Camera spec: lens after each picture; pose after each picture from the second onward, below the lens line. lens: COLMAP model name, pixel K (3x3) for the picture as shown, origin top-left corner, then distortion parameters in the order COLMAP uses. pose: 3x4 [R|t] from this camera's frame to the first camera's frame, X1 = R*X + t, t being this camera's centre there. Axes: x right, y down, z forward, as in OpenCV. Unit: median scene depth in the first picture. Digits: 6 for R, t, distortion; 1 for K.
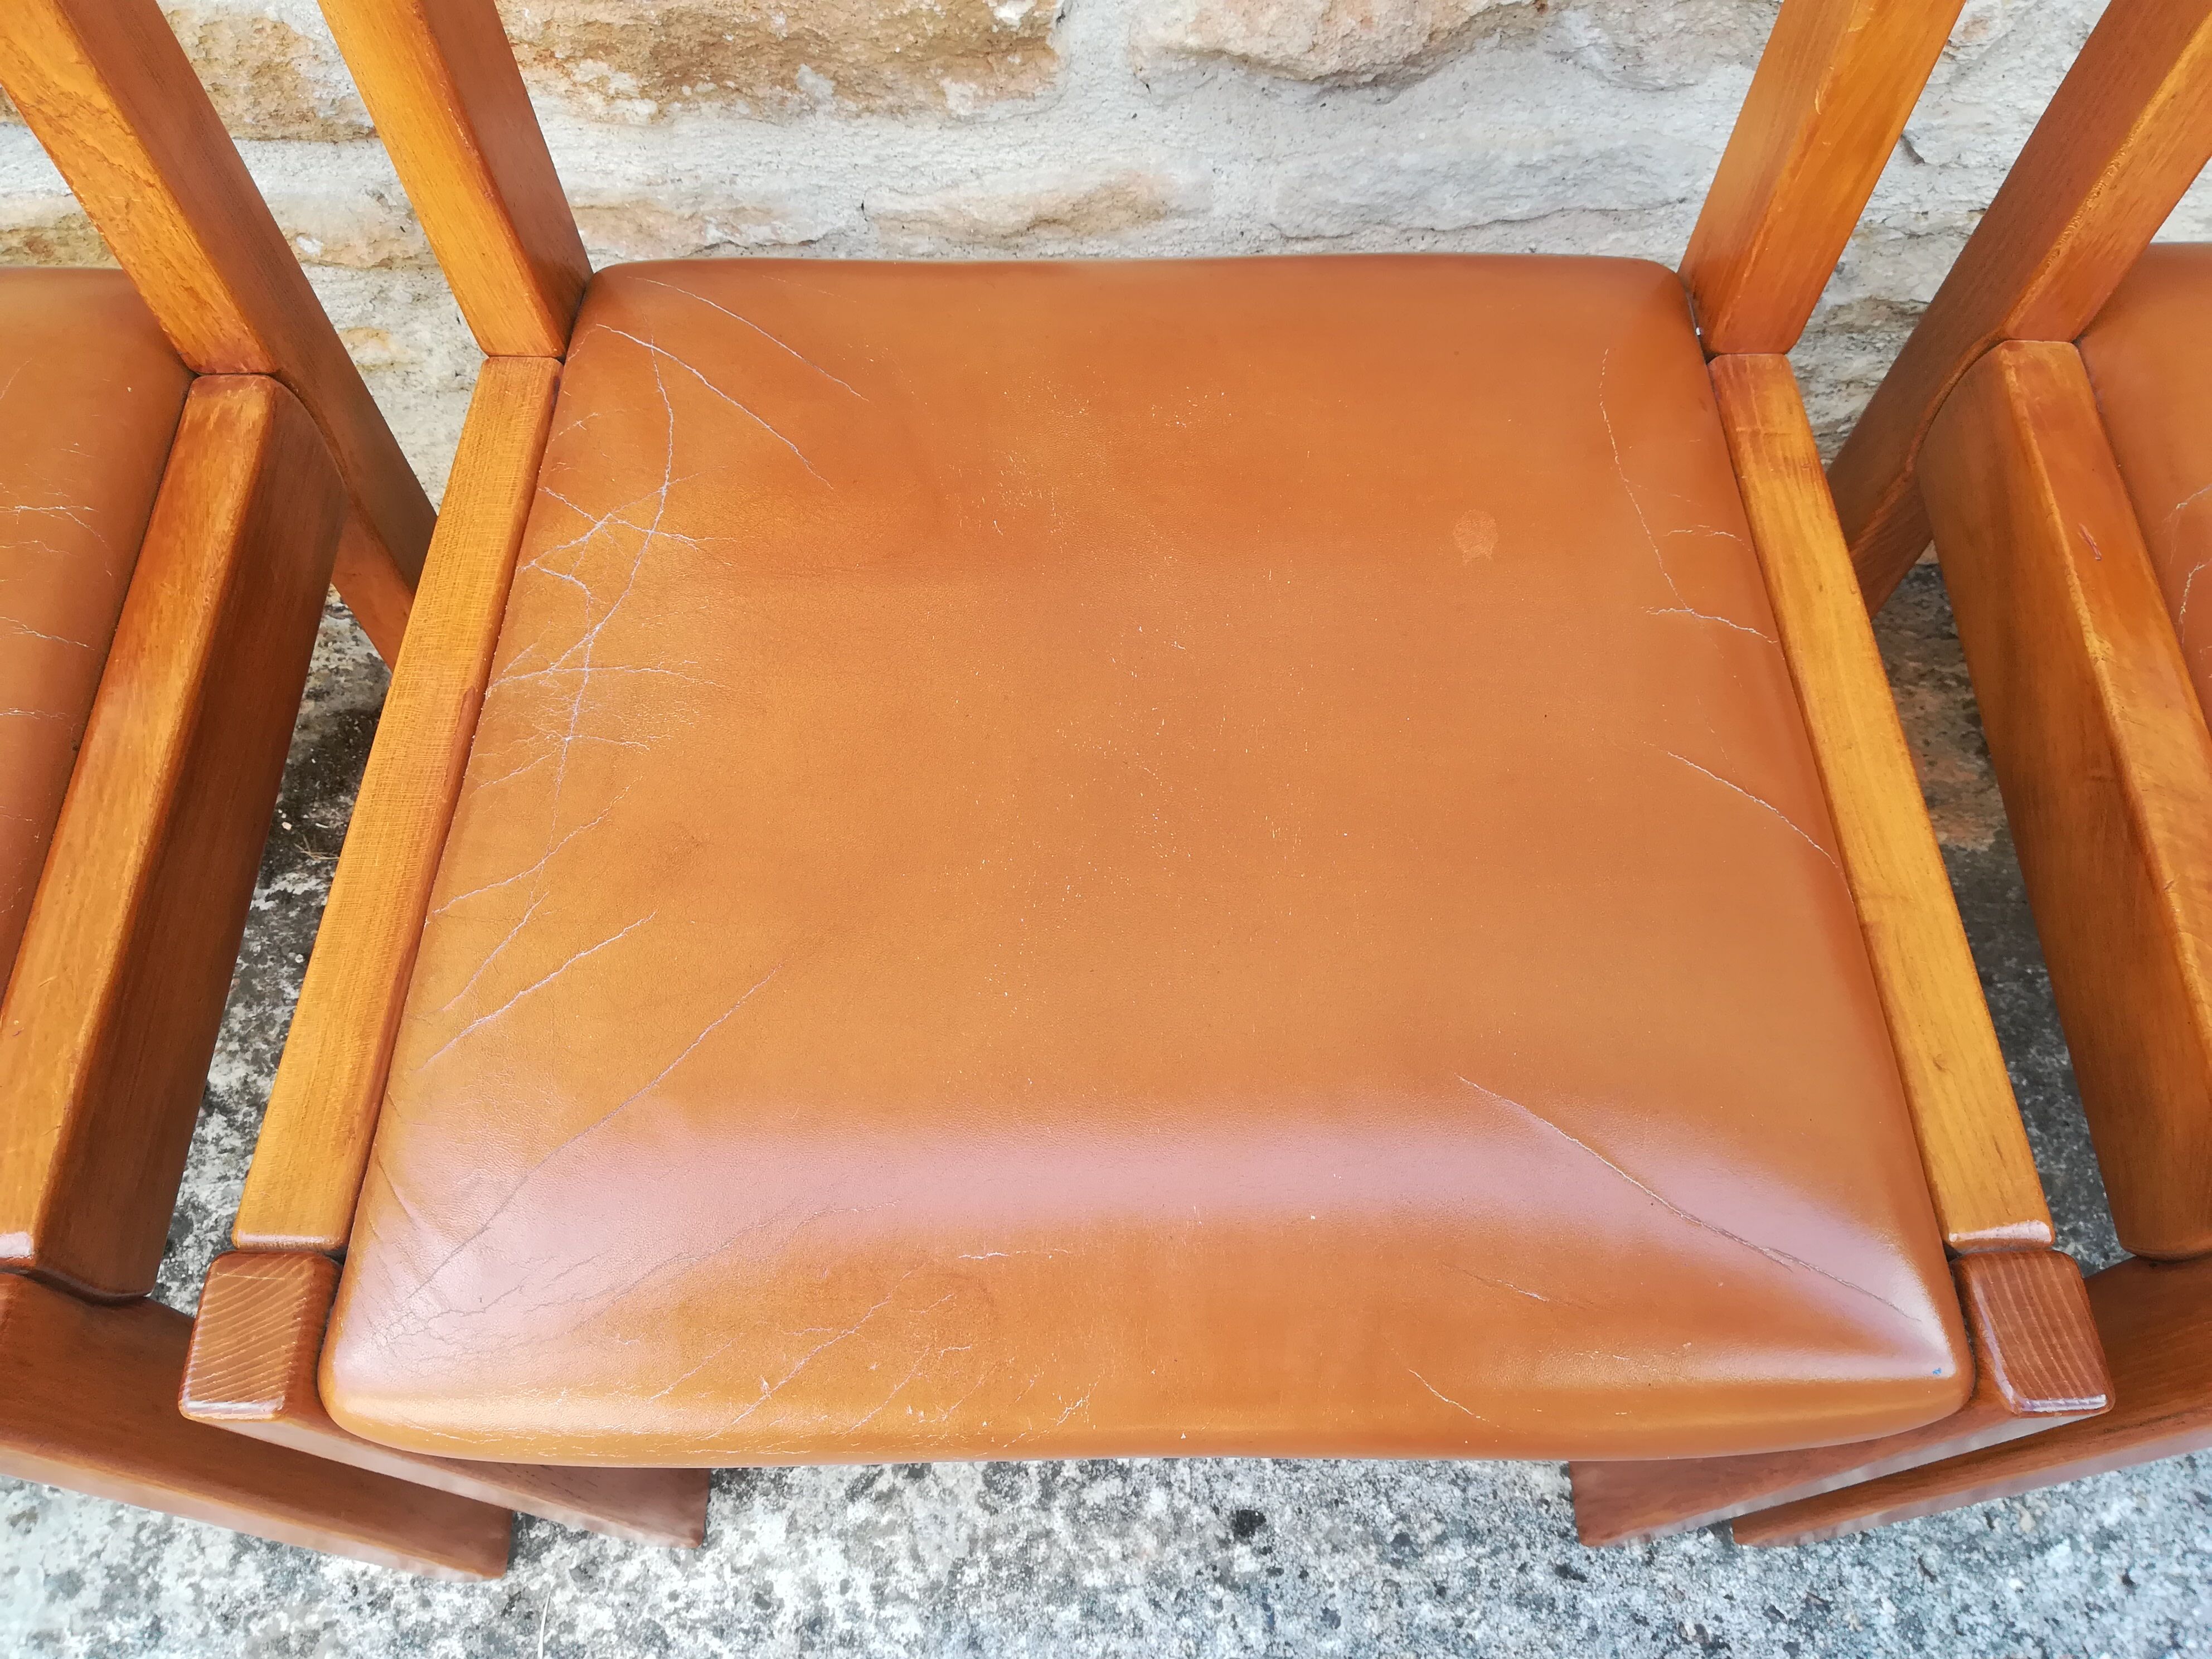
lens RADIAL K [[1729.7, 0, 1103.5], [0, 1729.7, 842.3], [0, 0, 1]] dist [0.045672, -0.066966]
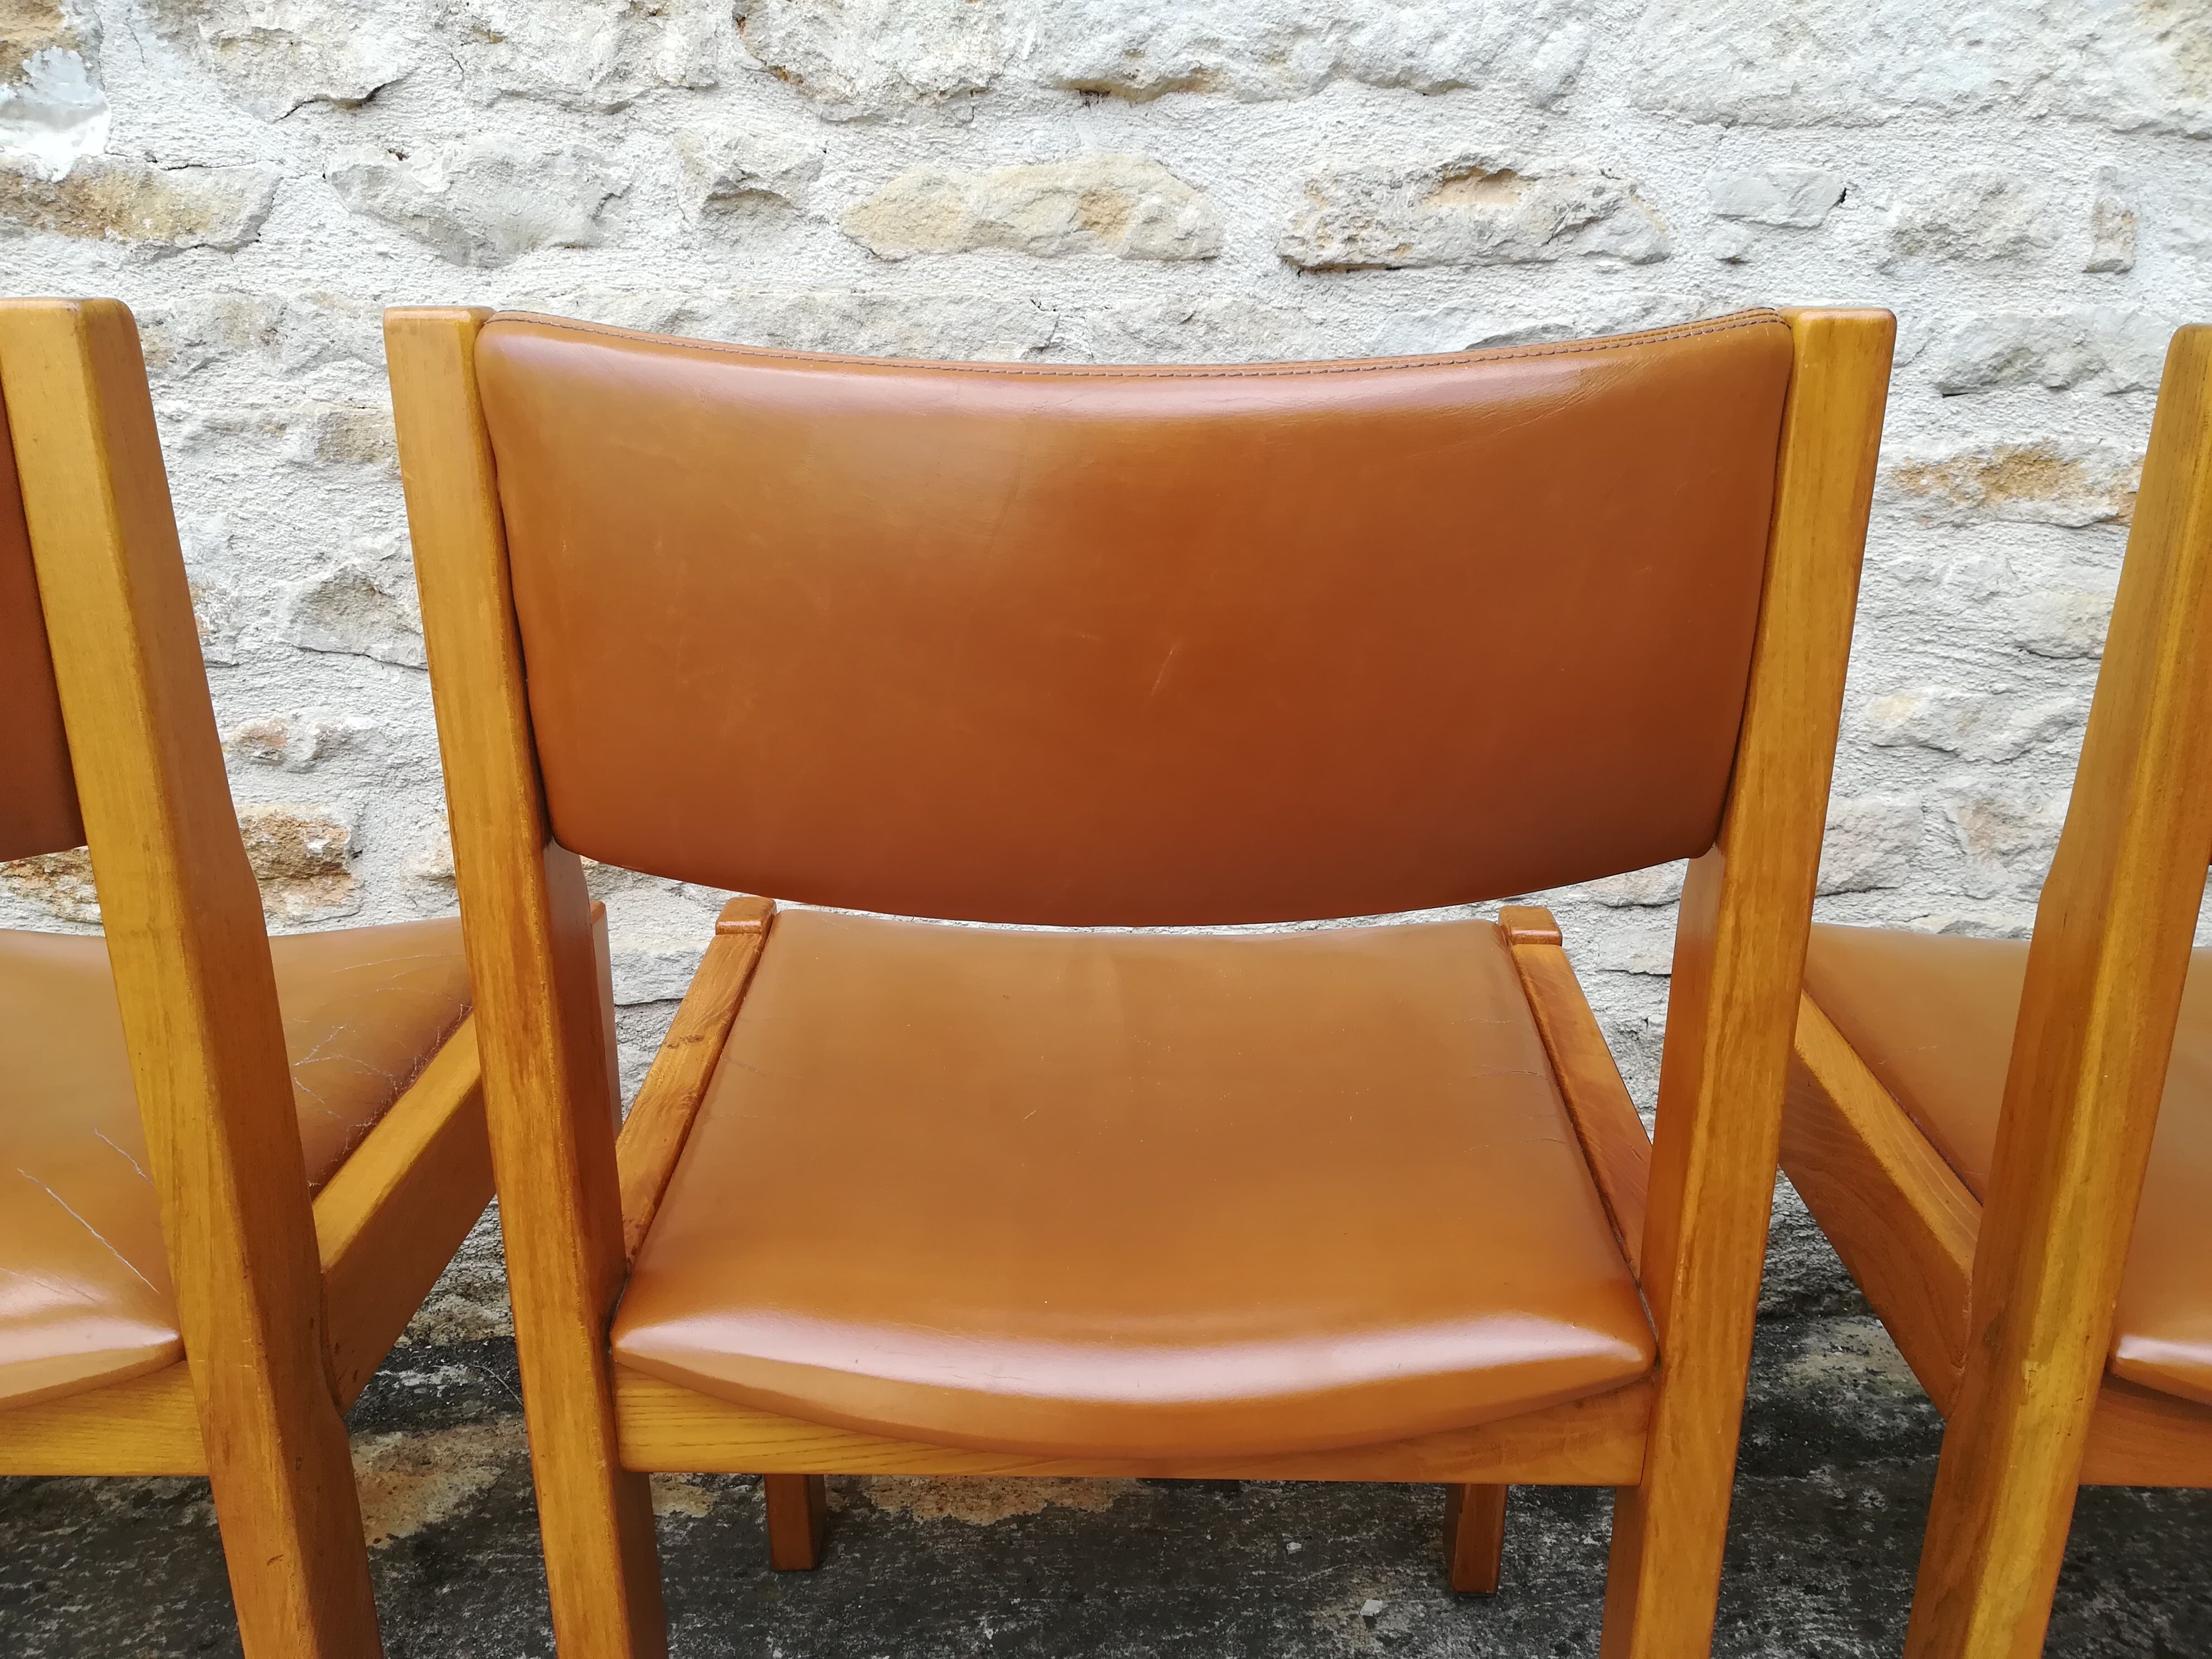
lens RADIAL K [[1729.7, 0, 1110.3], [0, 1729.7, 847.6], [0, 0, 1]] dist [0.045672, -0.066966]
pose [[0.999827, 0.003315, 0.018318, 0.592343], [0.010667, 0.704388, -0.709734, 0.640114], [-0.015255, 0.709807, 0.704231, -0.189573]]
